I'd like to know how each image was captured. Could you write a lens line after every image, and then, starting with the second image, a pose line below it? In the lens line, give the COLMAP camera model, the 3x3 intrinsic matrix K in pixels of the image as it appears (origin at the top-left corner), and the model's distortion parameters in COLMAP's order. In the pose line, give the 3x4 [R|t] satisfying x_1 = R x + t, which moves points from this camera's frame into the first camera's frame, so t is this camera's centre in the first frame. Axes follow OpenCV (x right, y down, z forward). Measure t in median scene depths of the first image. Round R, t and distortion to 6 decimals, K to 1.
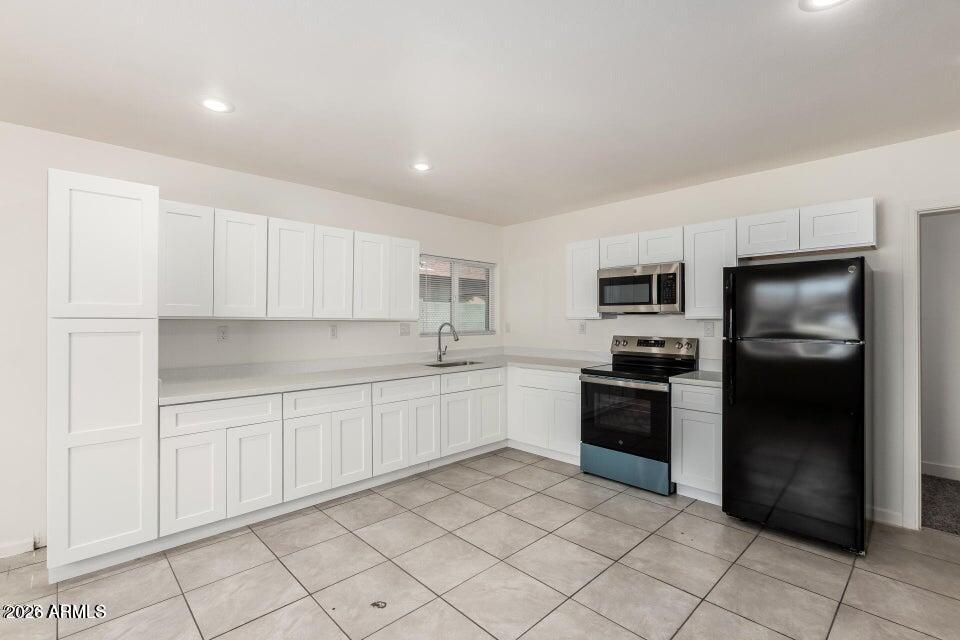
lens RADIAL K [[441.1, 0, 480.0], [0, 441.1, 320.0], [0, 0, 1]] dist [-0.000989, -0.000064]
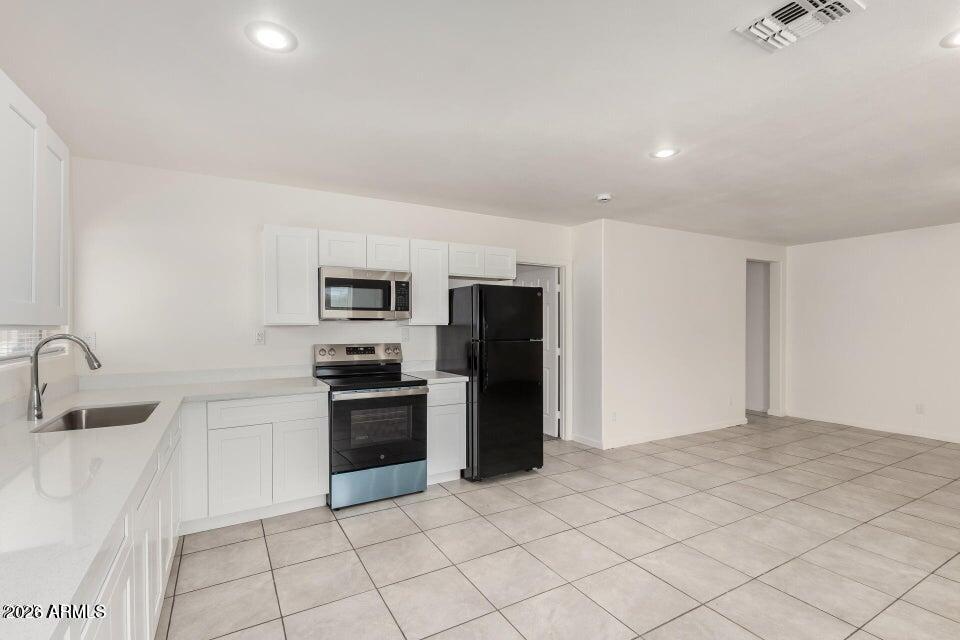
lens RADIAL K [[441.1, 0, 480.0], [0, 441.1, 320.0], [0, 0, 1]] dist [-0.000989, -0.000064]
pose [[0.241204, 0.005096, 0.970461, -0.542289], [0.004759, 0.999968, -0.006434, -0.006627], [-0.970463, 0.006171, 0.241172, 0.567125]]
